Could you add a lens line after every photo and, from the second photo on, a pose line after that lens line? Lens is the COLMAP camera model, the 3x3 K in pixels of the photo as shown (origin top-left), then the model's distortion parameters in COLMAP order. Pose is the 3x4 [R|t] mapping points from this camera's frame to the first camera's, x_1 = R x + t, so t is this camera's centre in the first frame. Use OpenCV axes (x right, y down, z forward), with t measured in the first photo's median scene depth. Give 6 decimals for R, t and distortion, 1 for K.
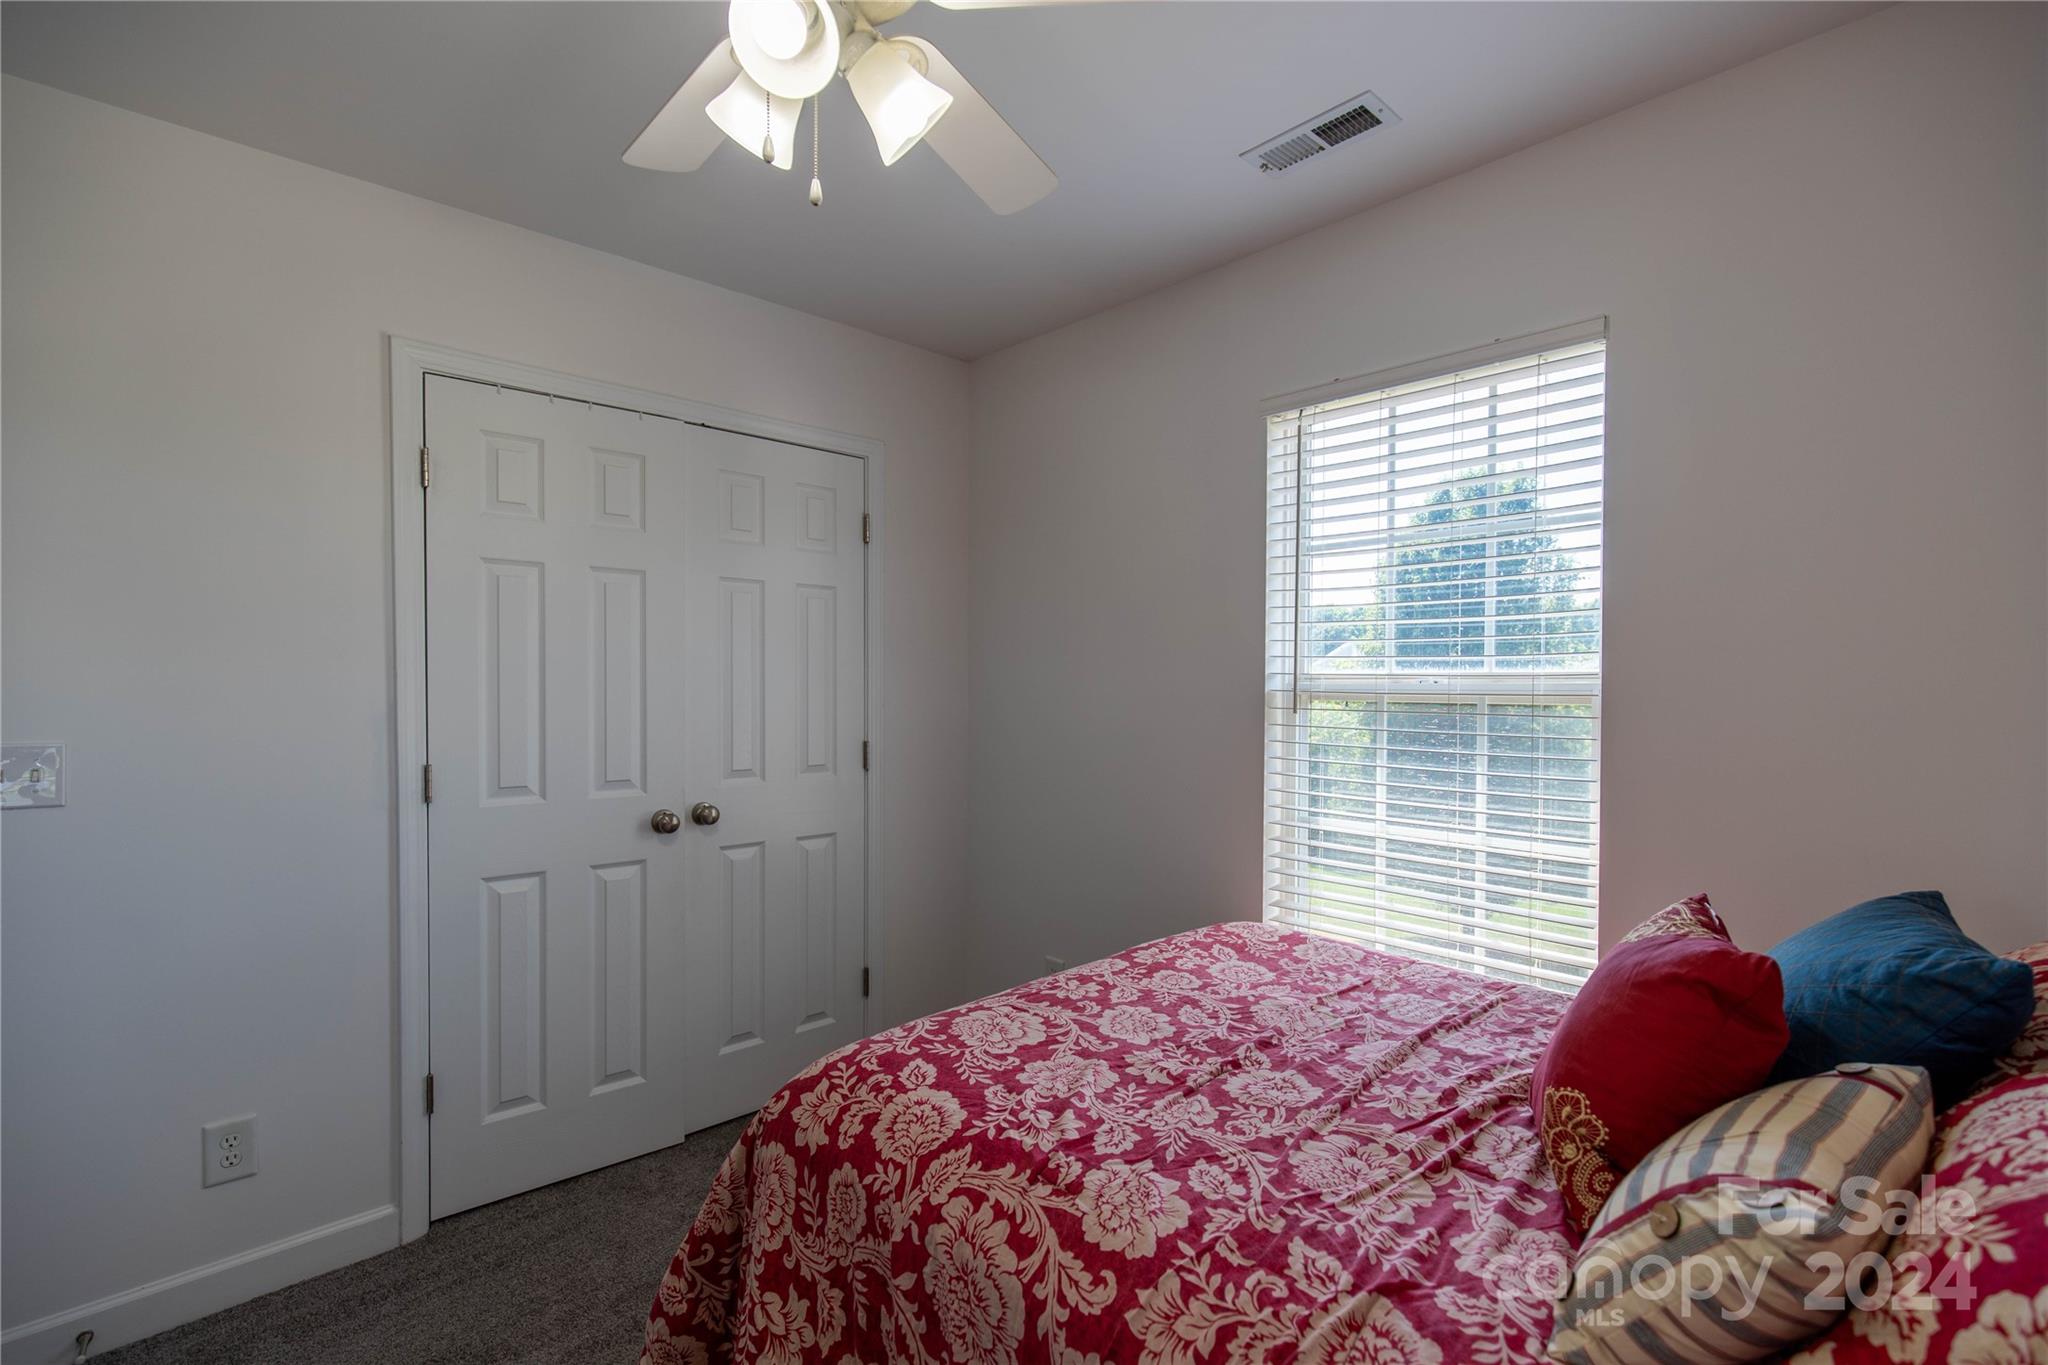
lens RADIAL K [[936.1, 0, 1023.9], [0, 936.1, 693.7], [0, 0, 1]] dist [-0.001363, -0.001824]
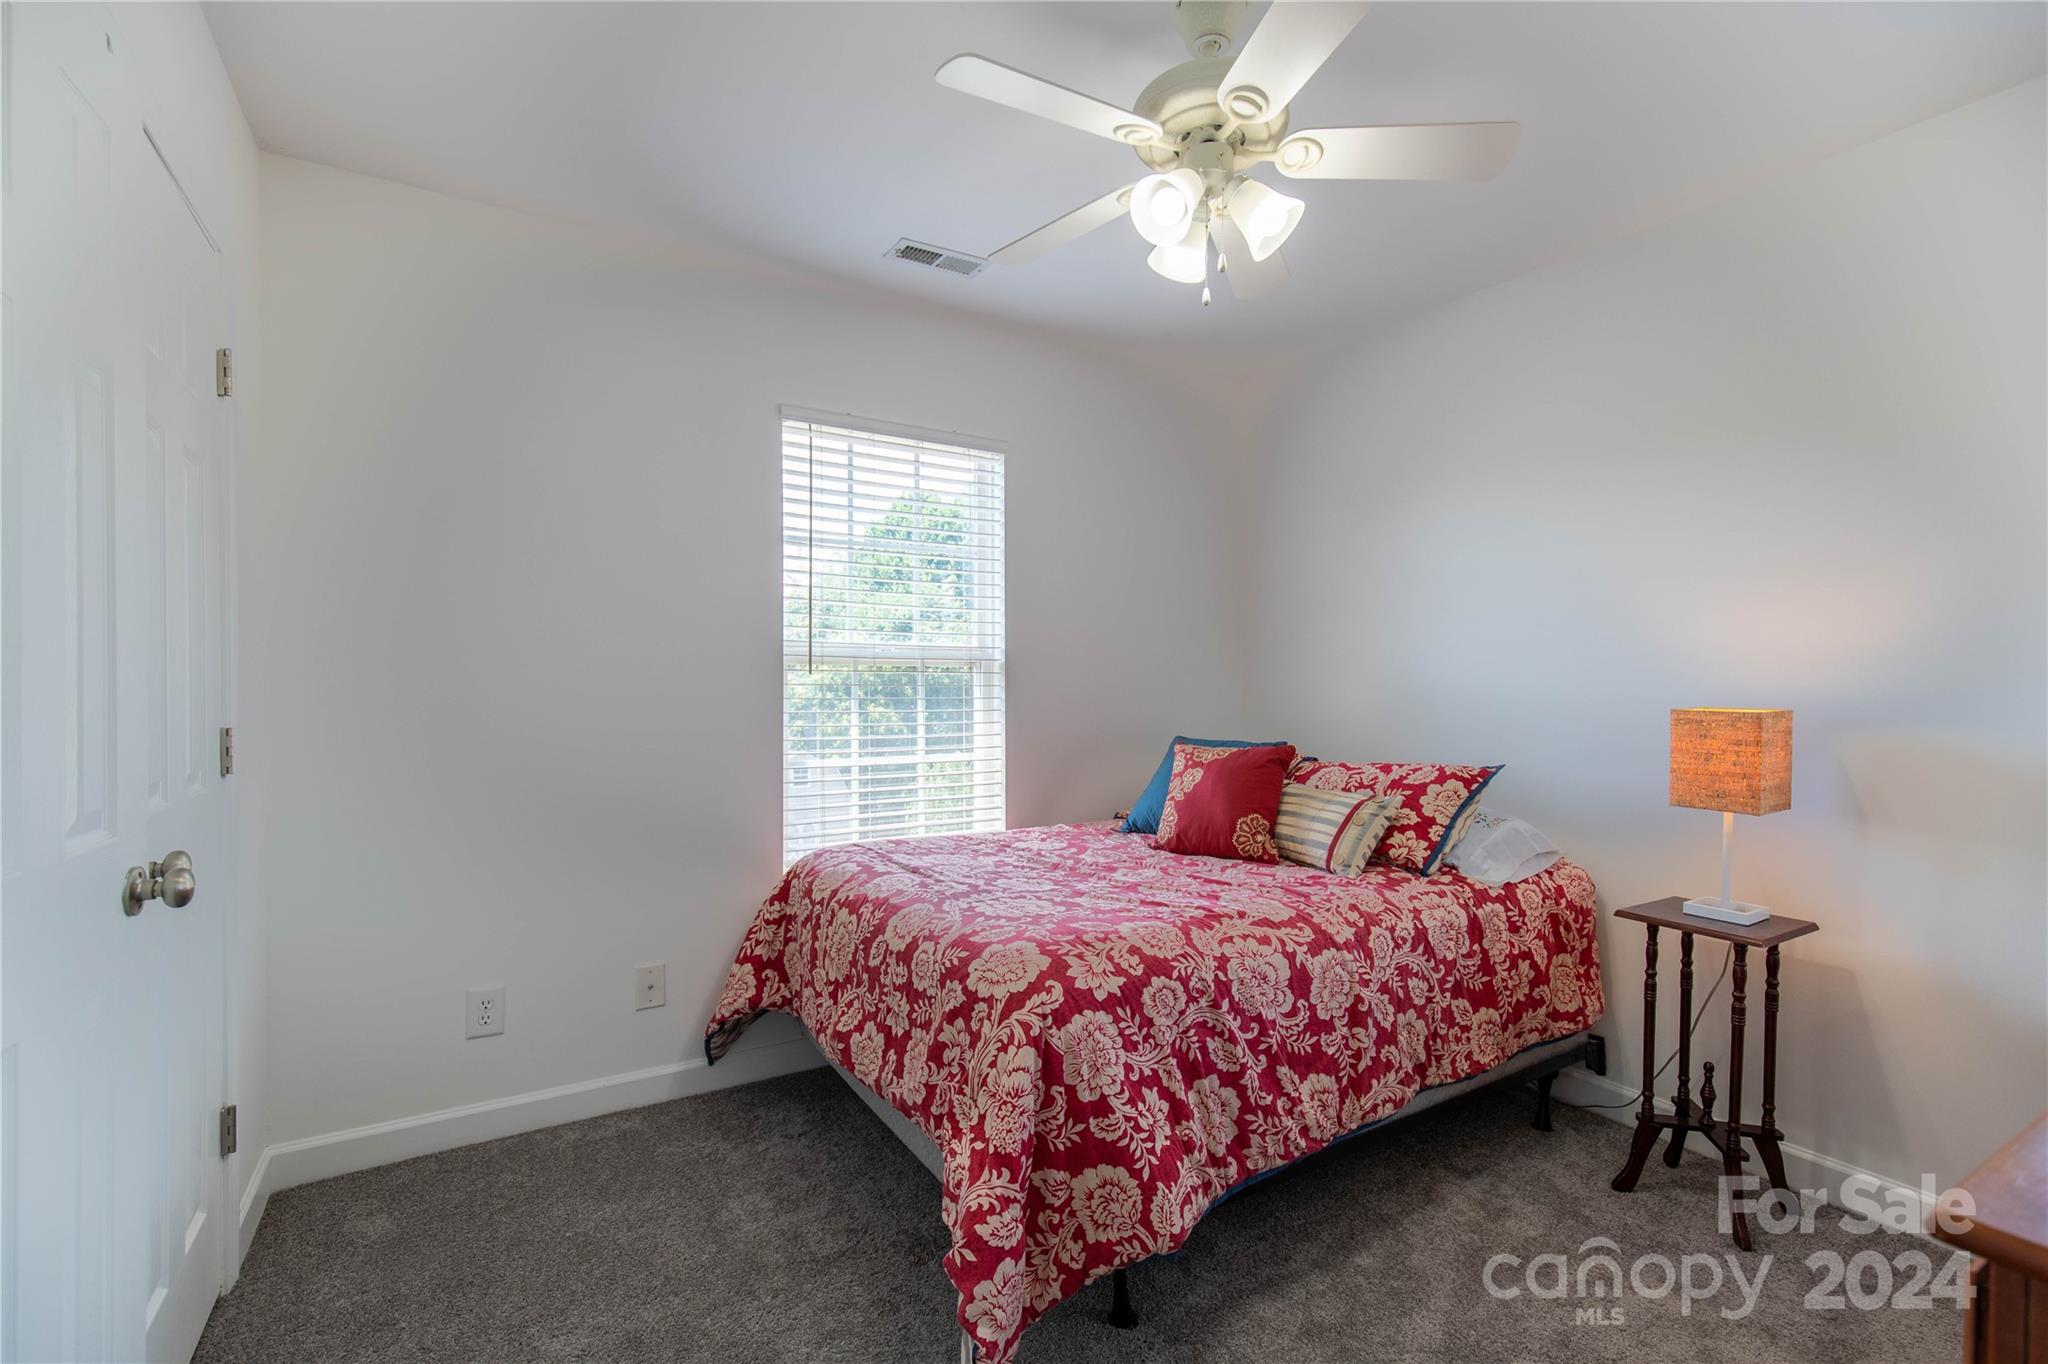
lens RADIAL K [[936.1, 0, 1037.0], [0, 936.1, 685.9], [0, 0, 1]] dist [-0.001363, -0.001824]
pose [[0.193924, -0.002883, 0.981012, -0.918249], [0.010233, 0.999947, 0.000916, 0.041538], [-0.980963, 0.009861, 0.193943, 0.525685]]
